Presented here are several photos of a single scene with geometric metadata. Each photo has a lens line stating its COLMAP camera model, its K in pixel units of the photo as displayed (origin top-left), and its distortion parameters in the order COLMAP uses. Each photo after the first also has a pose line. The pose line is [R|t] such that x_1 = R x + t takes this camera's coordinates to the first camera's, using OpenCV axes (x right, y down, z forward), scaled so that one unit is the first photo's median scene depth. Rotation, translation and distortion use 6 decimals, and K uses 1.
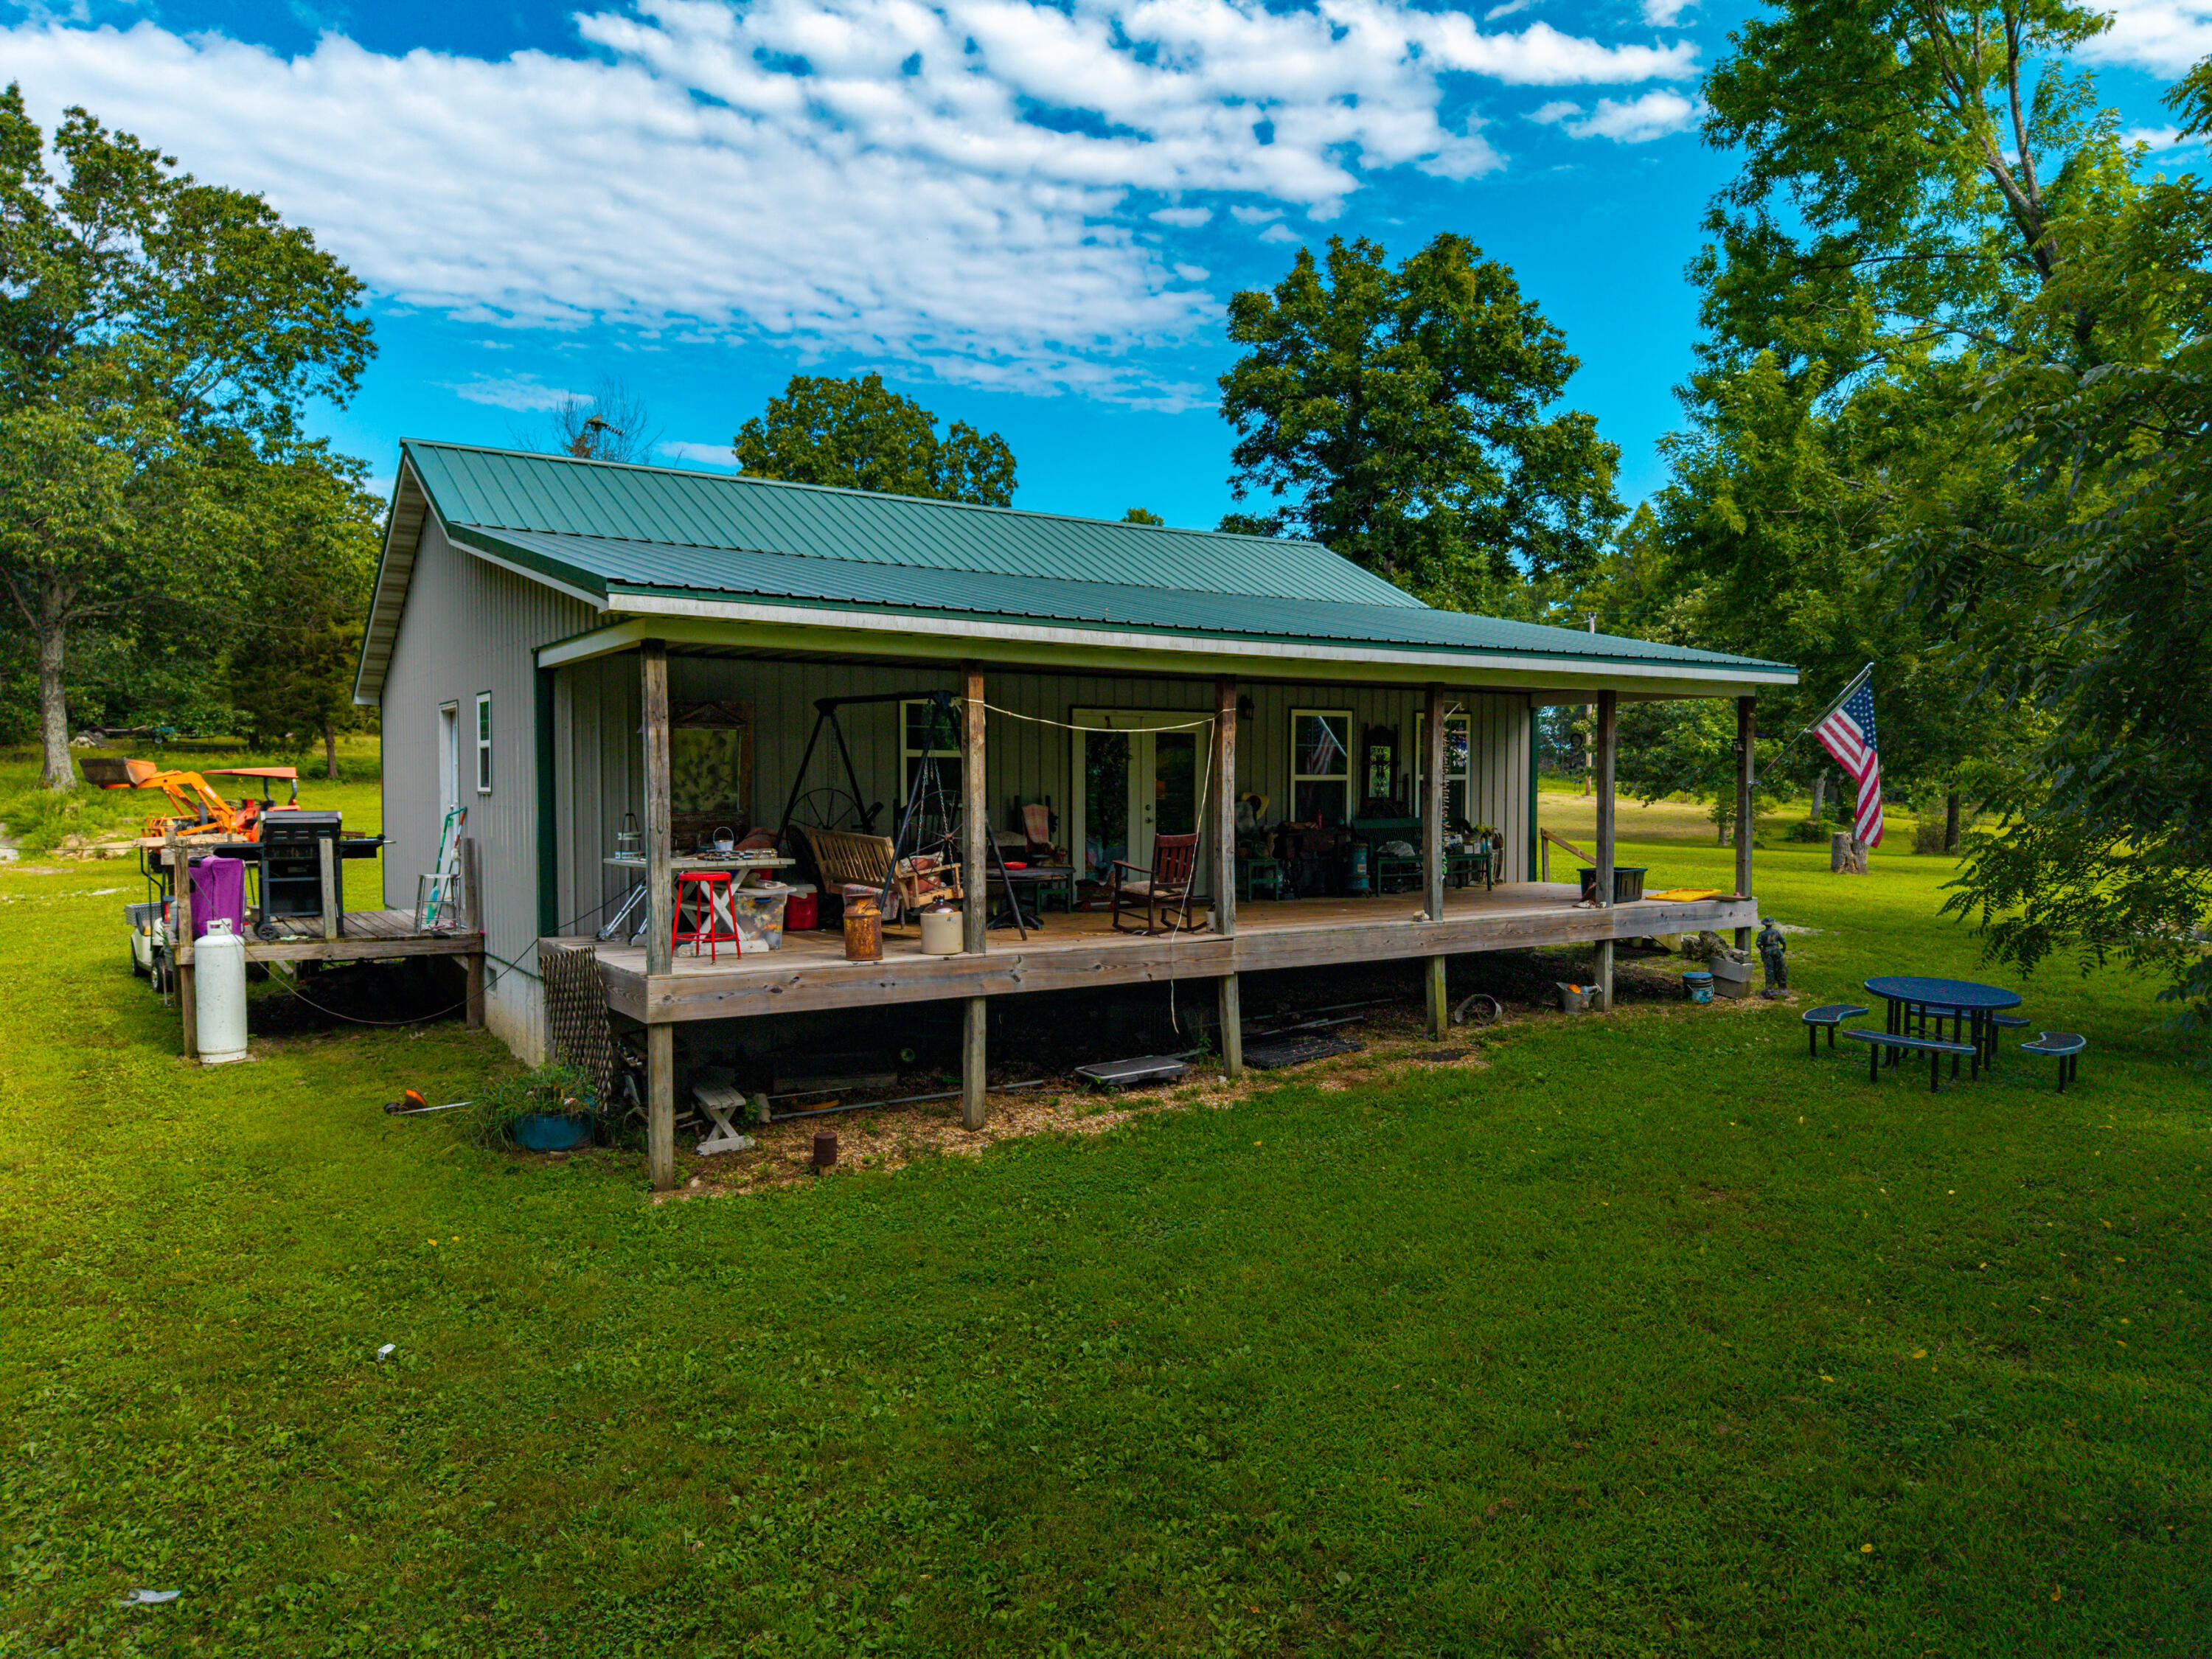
lens RADIAL K [[1489.1, 0, 1110.2], [0, 1489.1, 833.3], [0, 0, 1]] dist [0.027220, -0.026685]
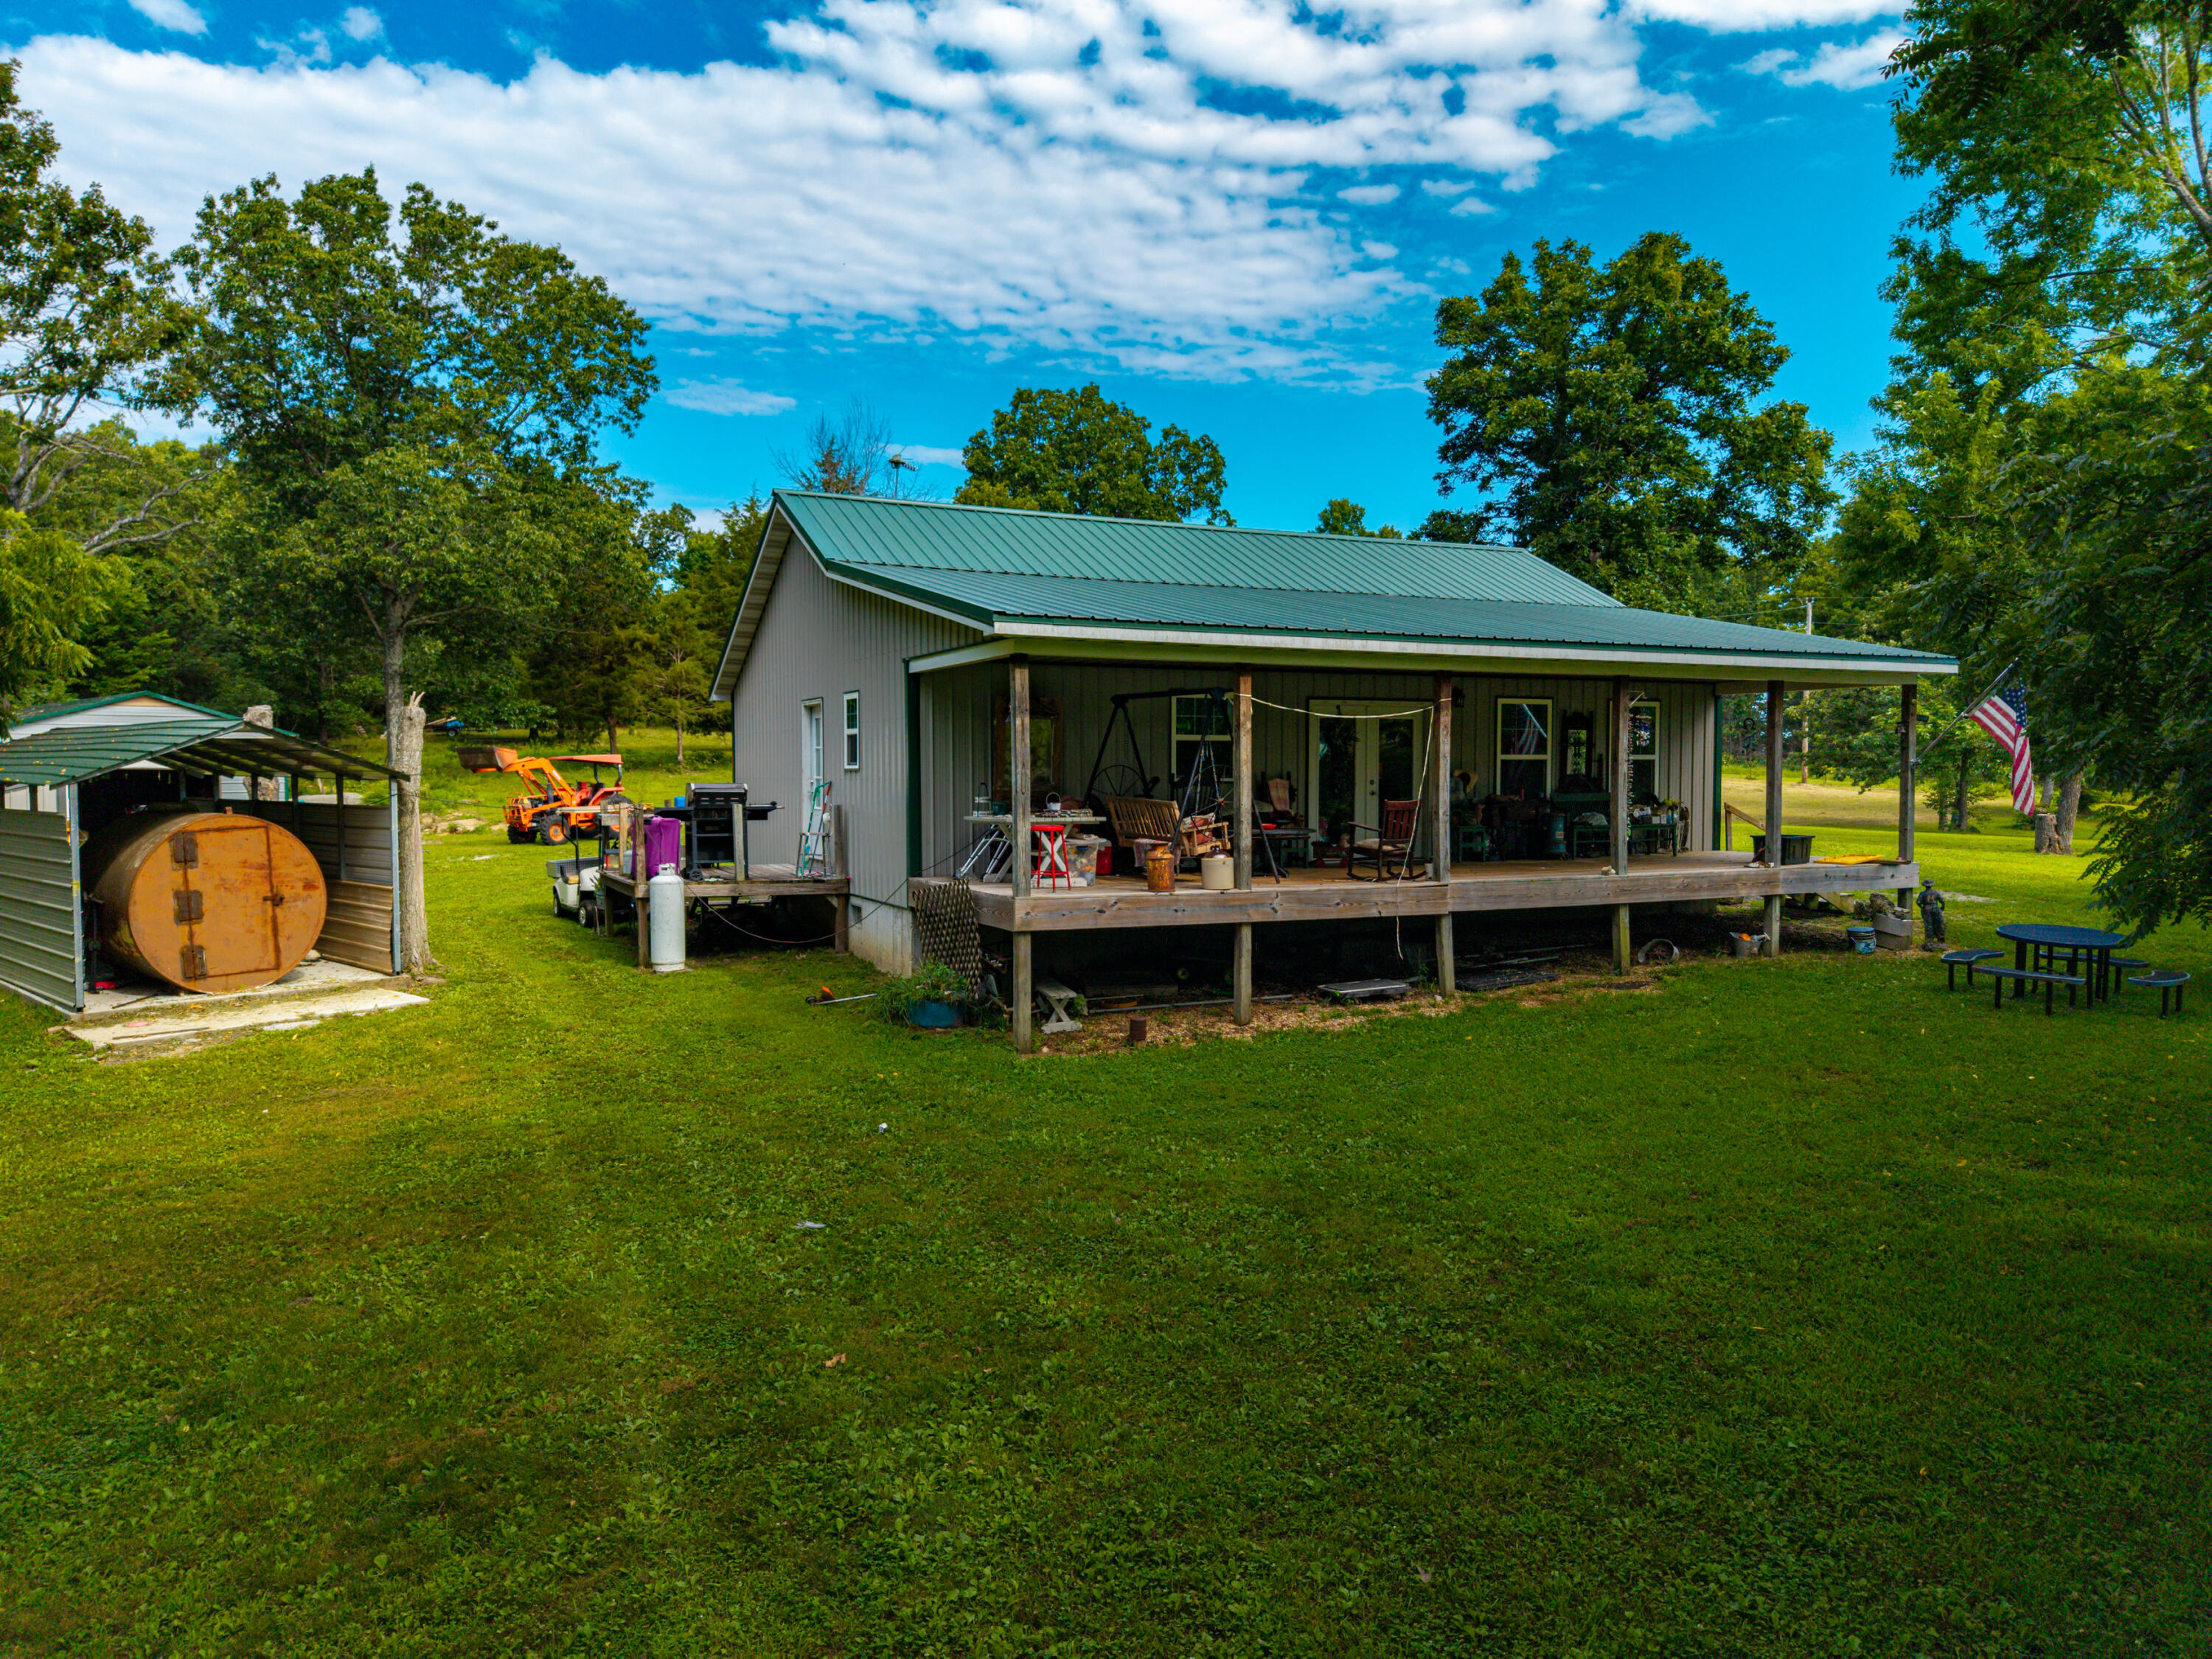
lens RADIAL K [[1489.1, 0, 1090.2], [0, 1489.1, 837.6], [0, 0, 1]] dist [0.027220, -0.026685]
pose [[0.989807, 0.005839, -0.142297, -0.025286], [-0.004445, 0.999939, 0.010108, 0.014314], [0.142347, -0.009372, 0.989772, -0.193810]]
